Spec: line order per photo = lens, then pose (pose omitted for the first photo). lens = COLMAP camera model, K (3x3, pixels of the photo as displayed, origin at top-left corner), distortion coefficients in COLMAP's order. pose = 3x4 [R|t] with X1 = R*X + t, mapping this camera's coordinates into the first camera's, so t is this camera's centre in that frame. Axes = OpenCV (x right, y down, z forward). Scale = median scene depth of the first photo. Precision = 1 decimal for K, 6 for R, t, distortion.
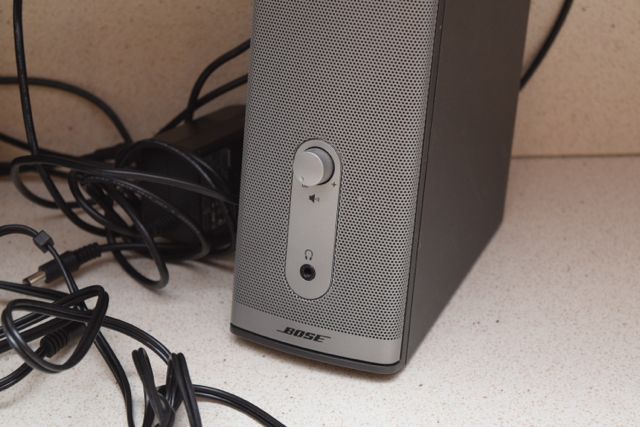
lens RADIAL K [[1456.2, 0, 321.8], [0, 1456.2, 210.5], [0, 0, 1]] dist [0.128737, 0.000000]
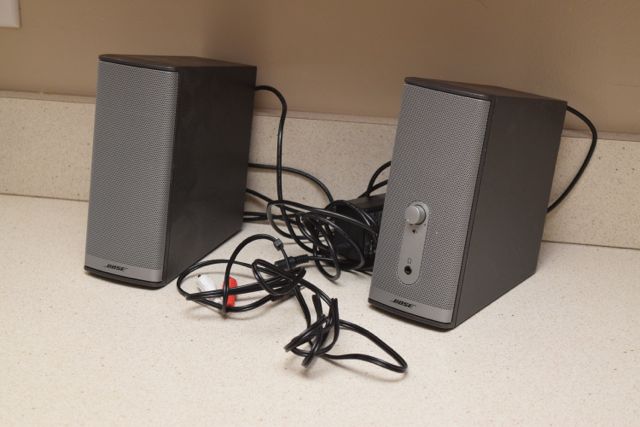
lens RADIAL K [[1456.2, 0, 320.0], [0, 1456.2, 212.5], [0, 0, 1]] dist [0.128737, 0.000000]
pose [[0.976389, 0.105898, -0.188282, 0.199578], [-0.127213, 0.986307, -0.104954, 0.158844], [0.174590, 0.126428, 0.976491, -0.784401]]
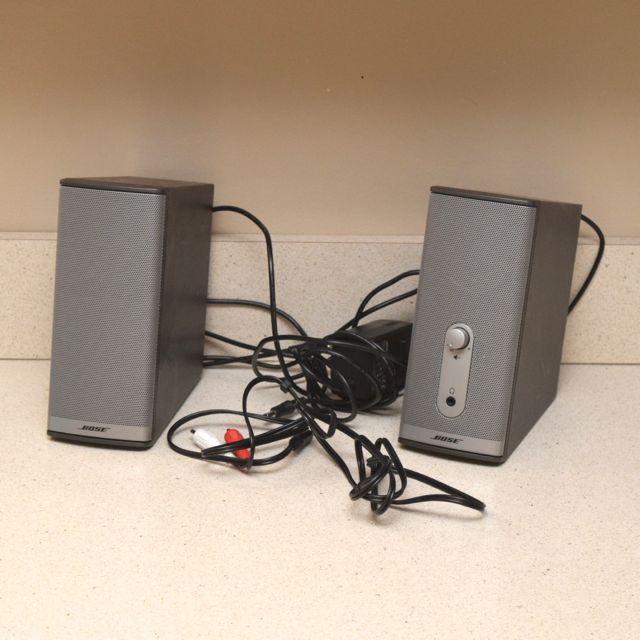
lens RADIAL K [[1985.8, 0, 320.1], [0, 1985.8, 320.2], [0, 0, 1]] dist [0.096280, 0.000000]
pose [[0.998235, 0.032773, 0.049518, -0.244267], [-0.024833, 0.987883, -0.153204, 0.268301], [-0.053939, 0.151704, 0.986953, -1.137065]]
